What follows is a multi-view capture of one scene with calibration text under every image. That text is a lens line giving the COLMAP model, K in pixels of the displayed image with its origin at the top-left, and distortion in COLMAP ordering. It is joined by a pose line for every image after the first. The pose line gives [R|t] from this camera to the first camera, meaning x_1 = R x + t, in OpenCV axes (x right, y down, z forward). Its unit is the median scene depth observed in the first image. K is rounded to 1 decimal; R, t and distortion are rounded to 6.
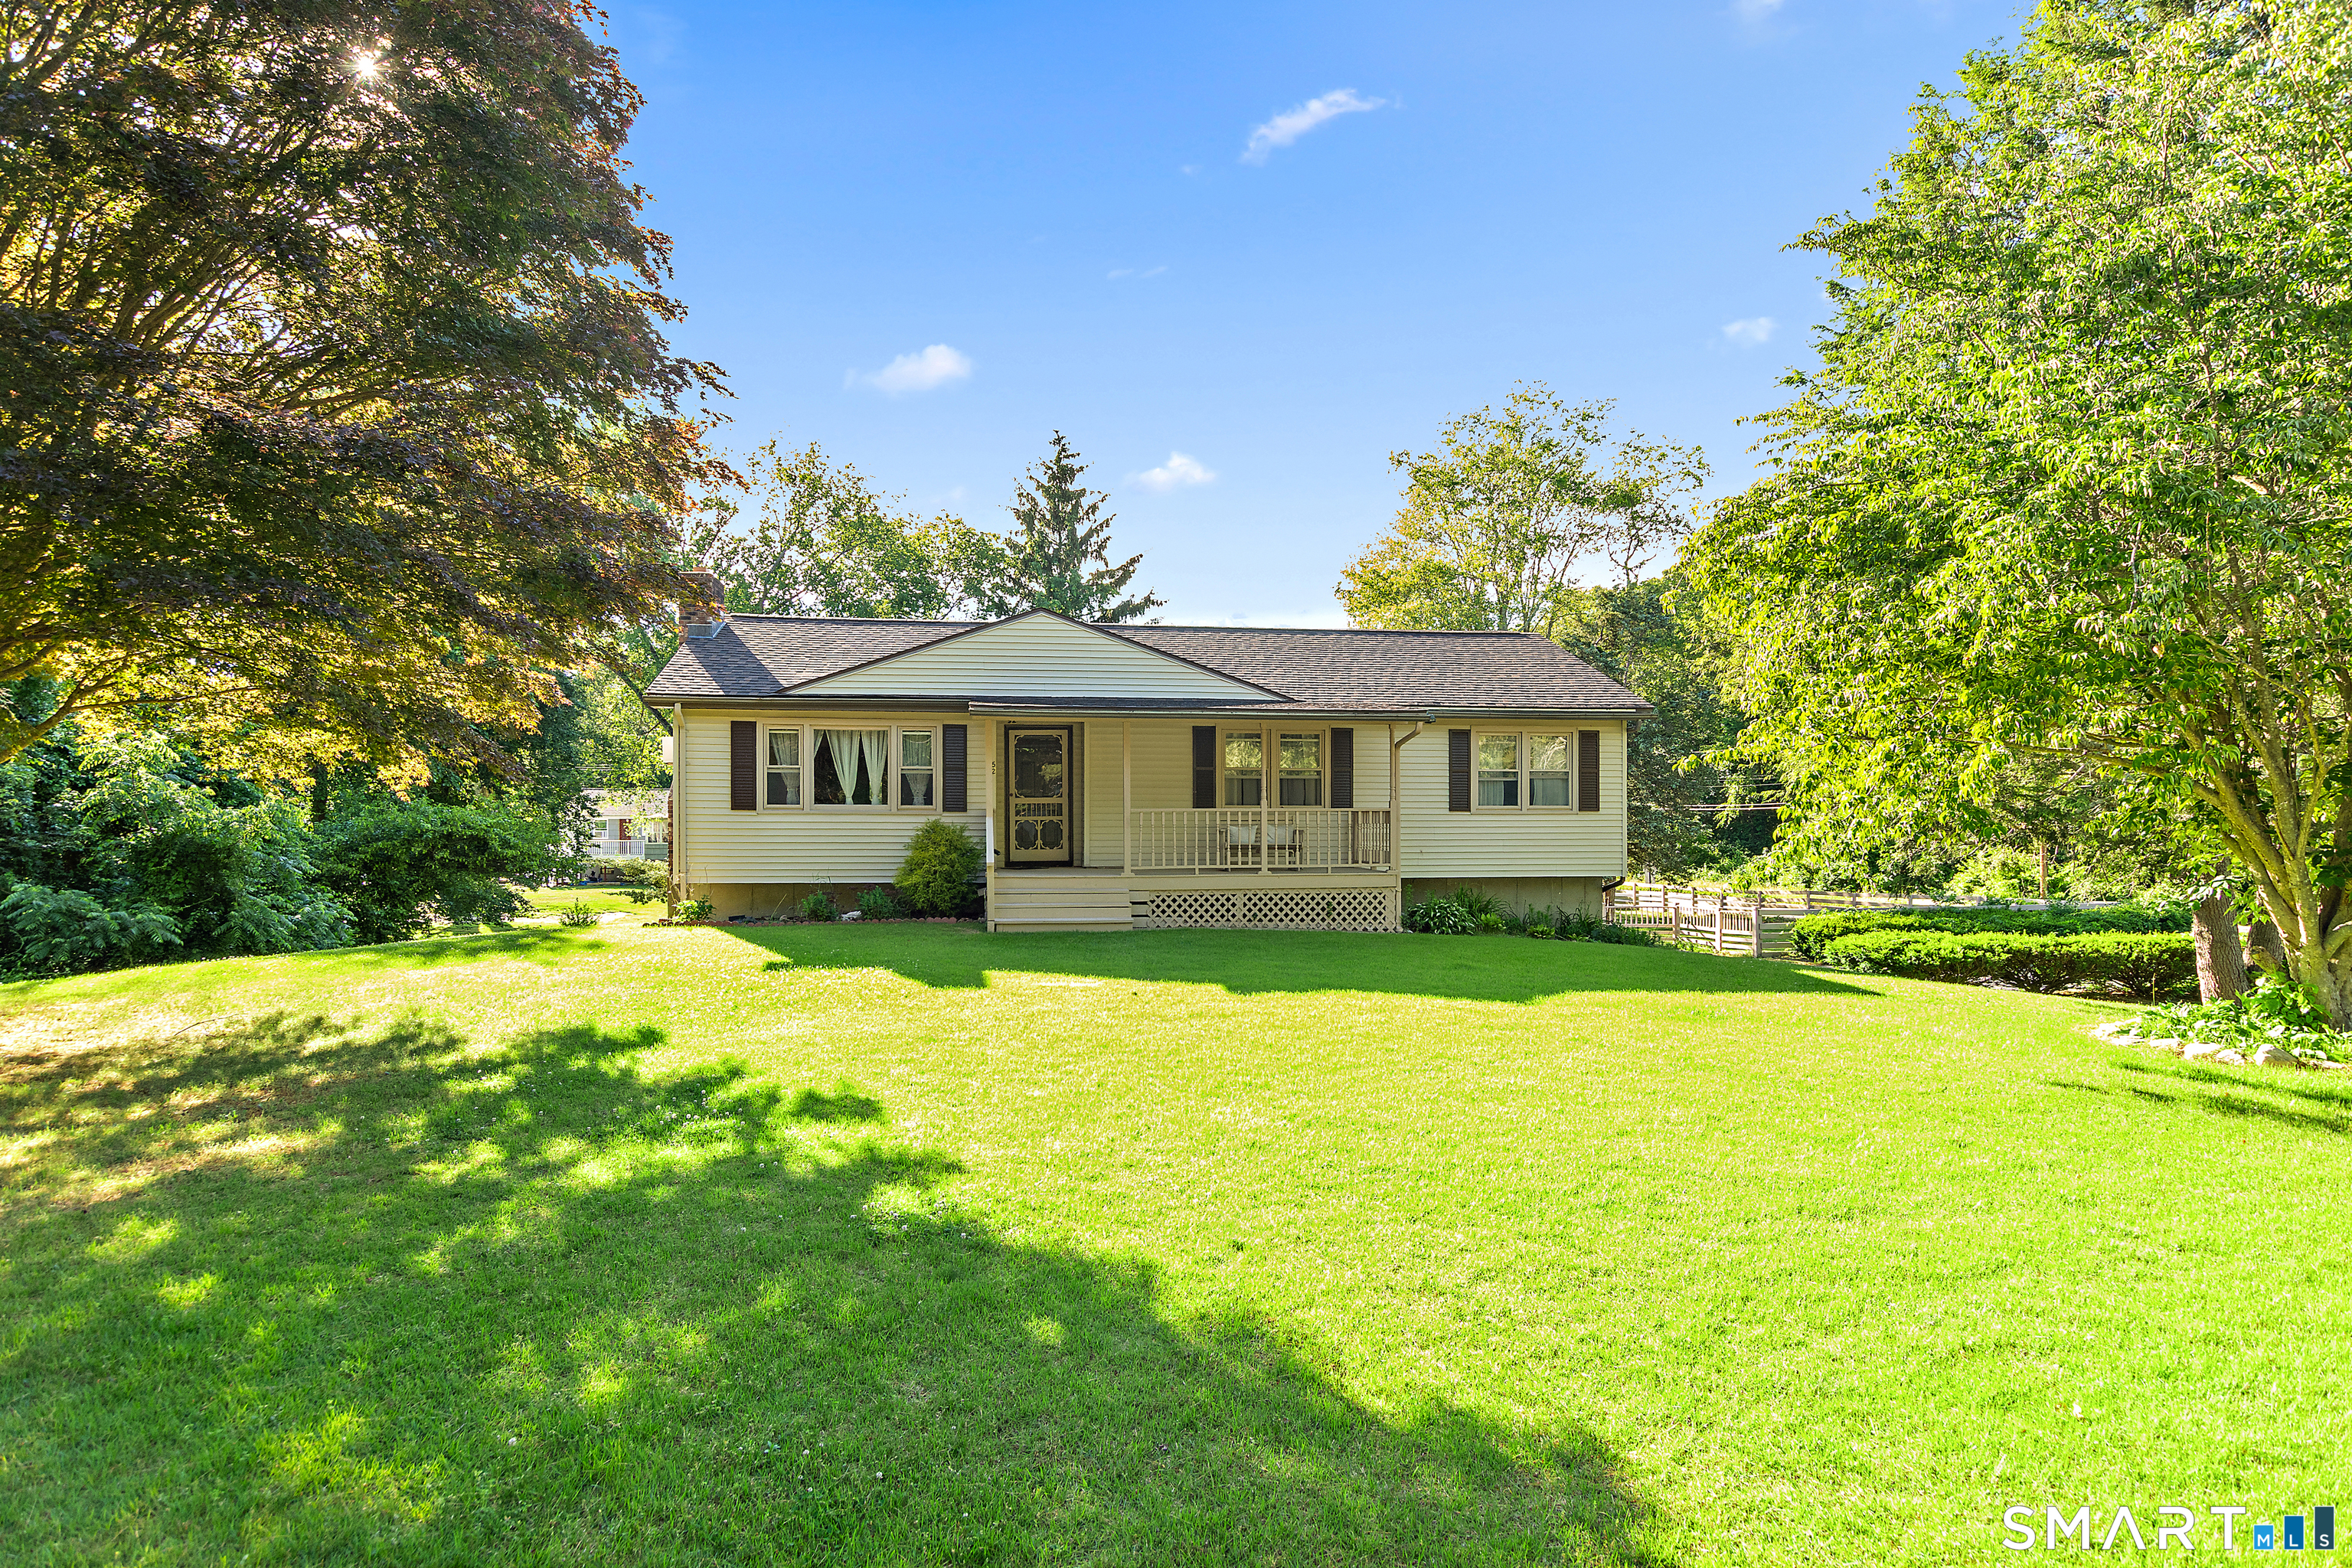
lens RADIAL K [[1274.7, 0, 1175.0], [0, 1274.7, 843.0], [0, 0, 1]] dist [-0.000652, -0.000010]
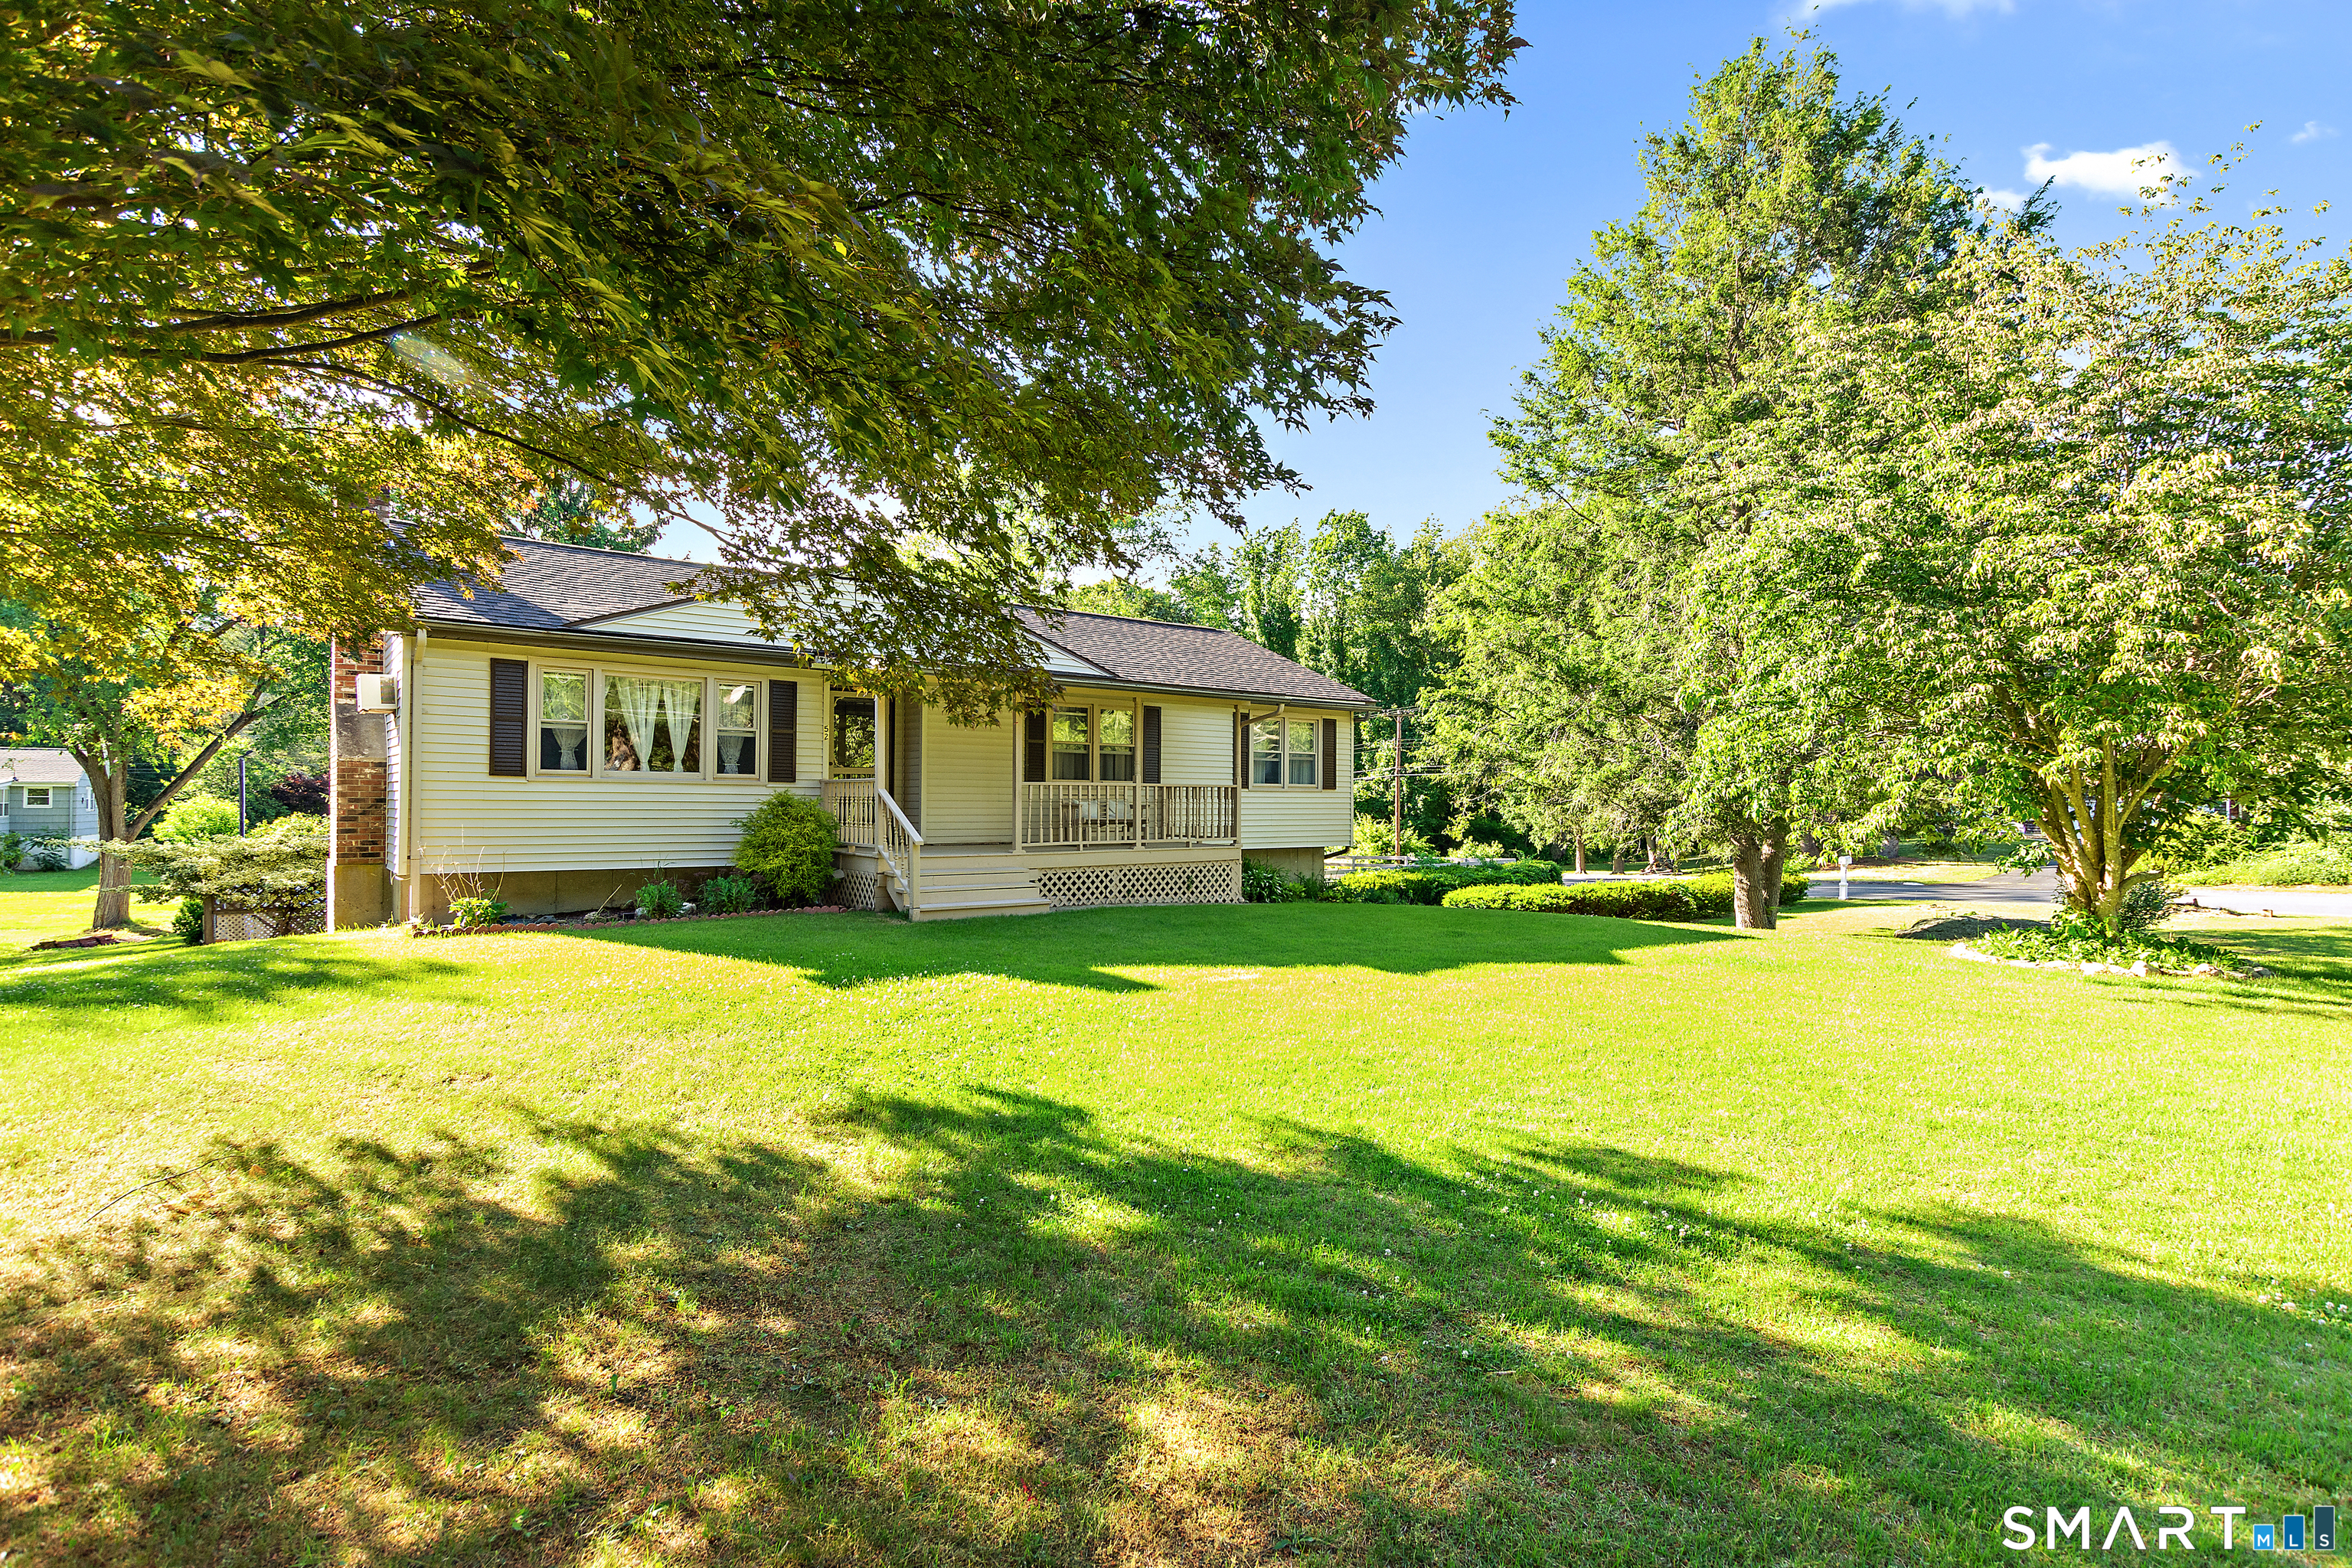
lens RADIAL K [[1119.8, 0, 1181.9], [0, 1119.8, 806.8], [0, 0, 1]] dist [0.001038, 0.000061]
pose [[0.864056, 0.004342, 0.503377, -0.316149], [-0.000388, 0.999968, -0.007958, -0.001624], [-0.503396, 0.006681, 0.864030, 0.207175]]
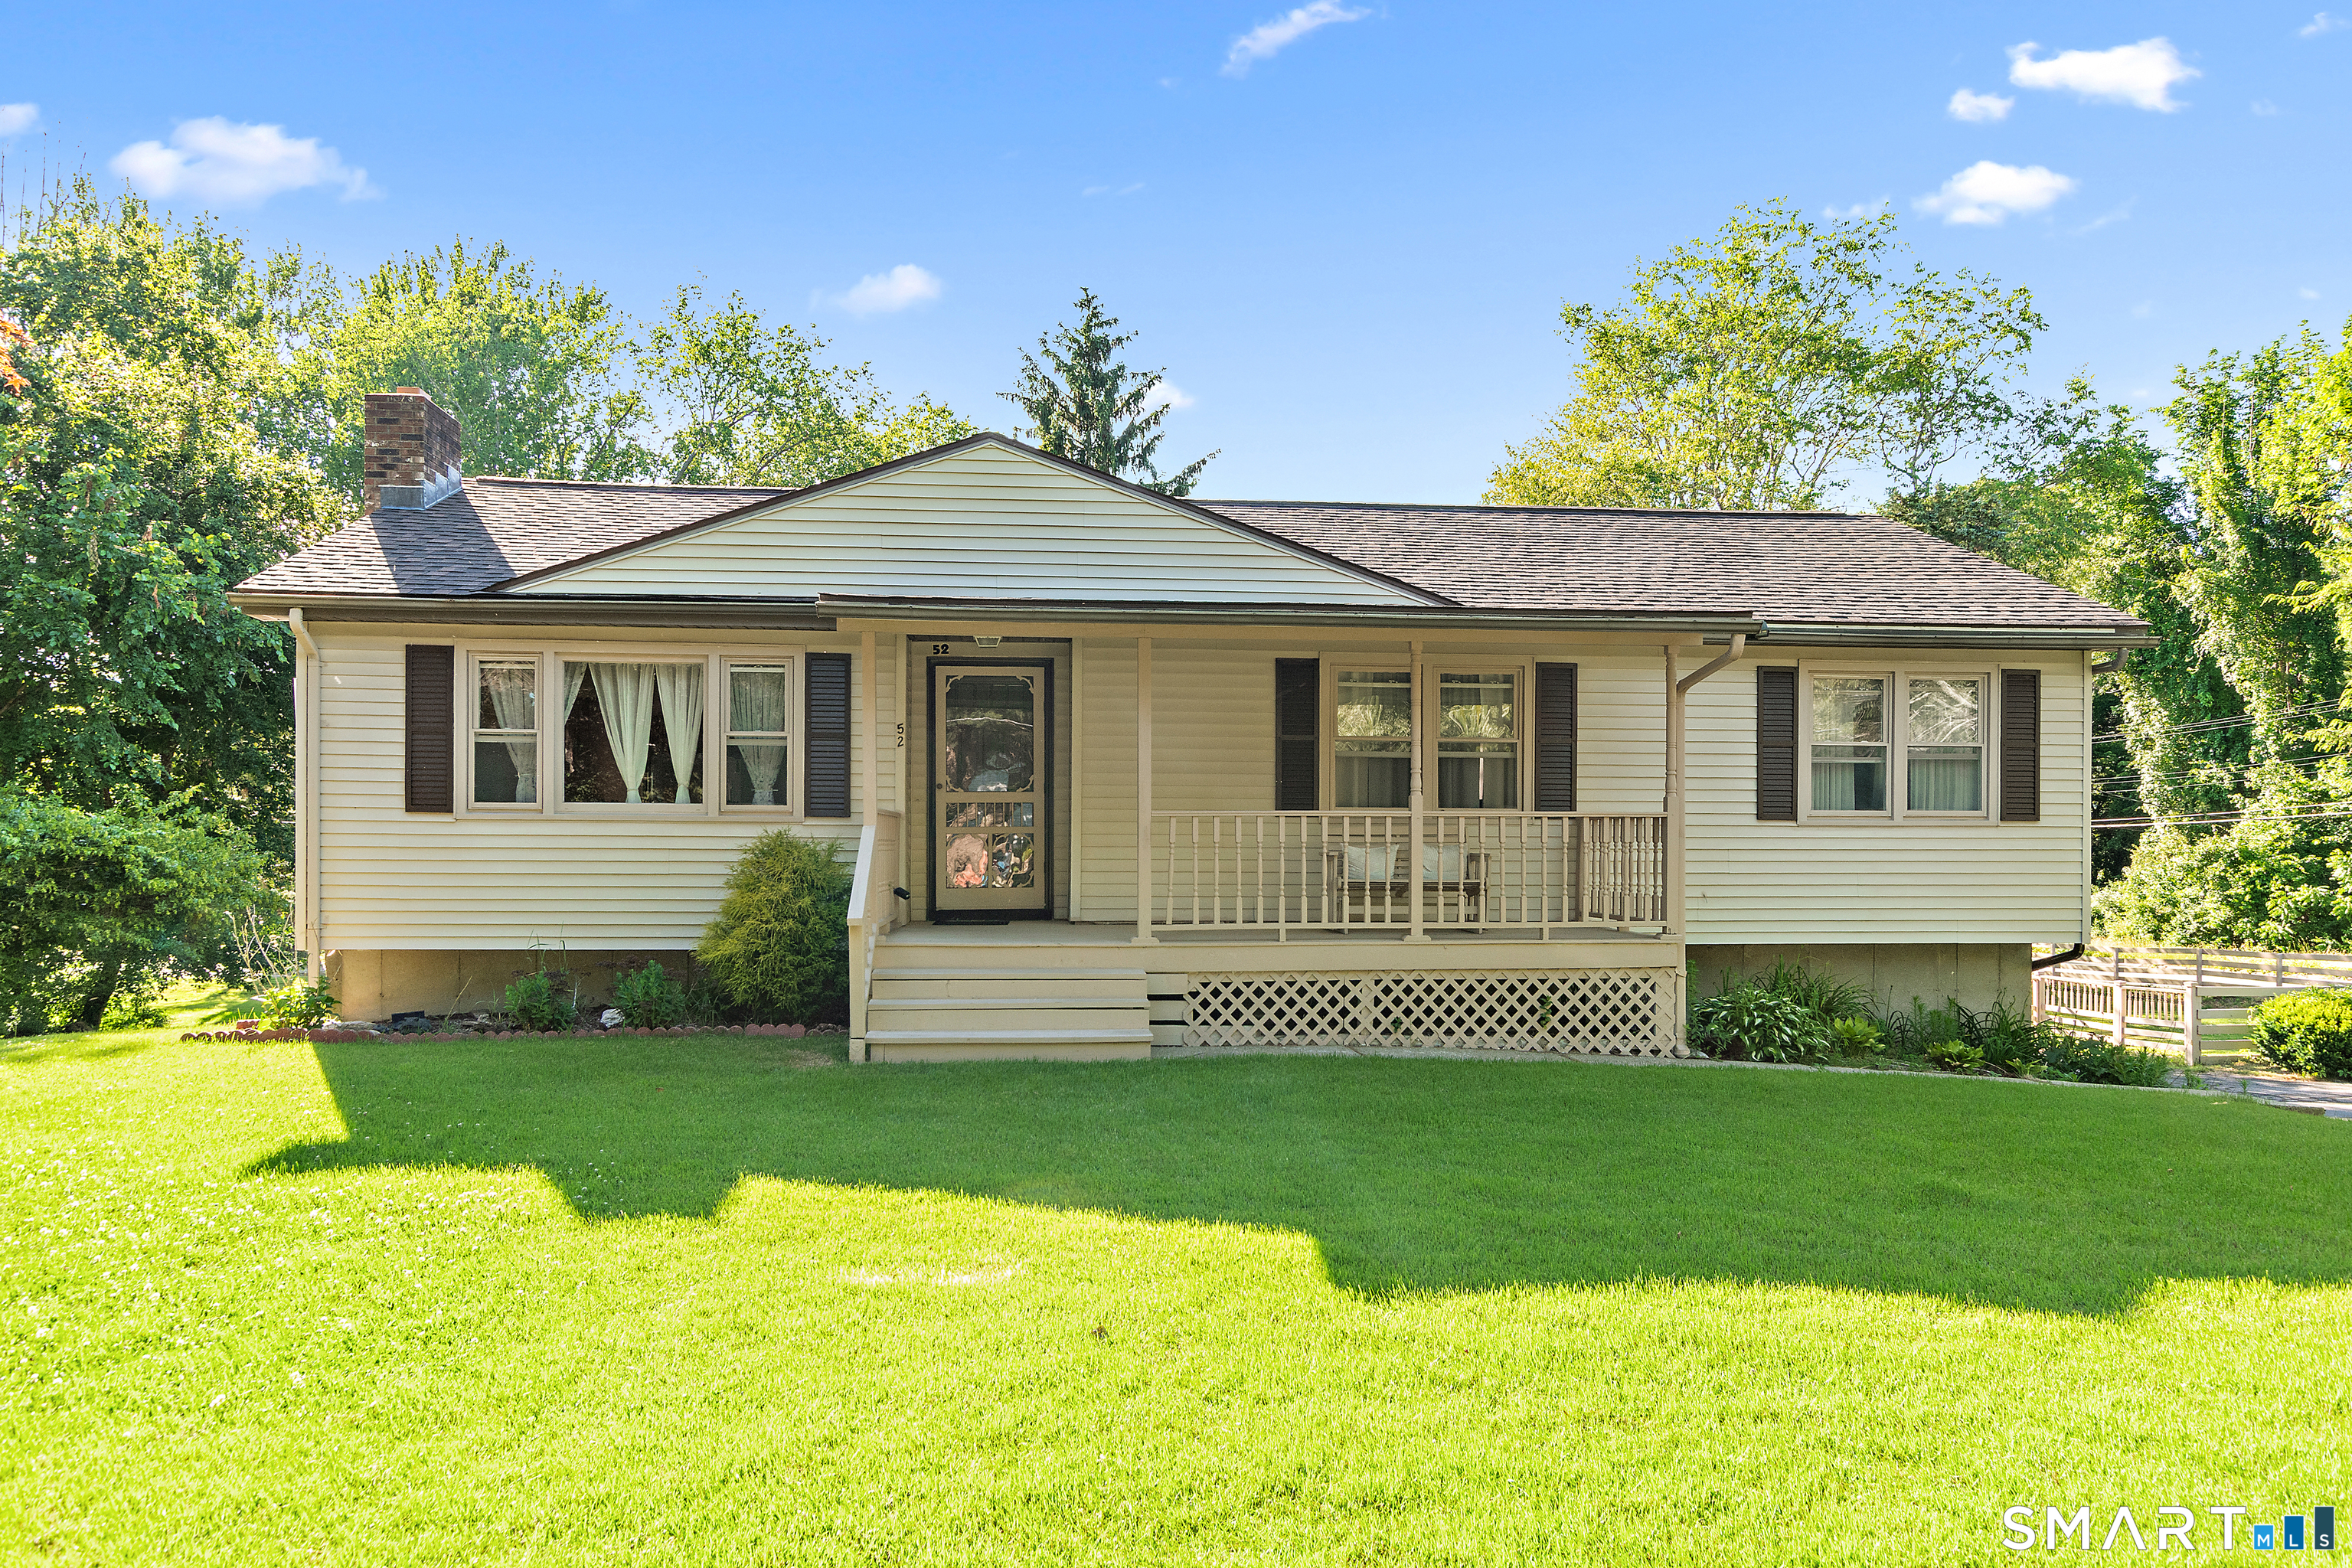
lens RADIAL K [[1587.7, 0, 1183.5], [0, 1587.7, 869.1], [0, 0, 1]] dist [-0.004925, -0.001235]
pose [[0.999033, 0.004978, -0.043681, 0.004853], [-0.004999, 0.999987, -0.000372, -0.003082], [0.043679, 0.000590, 0.999045, 0.340461]]
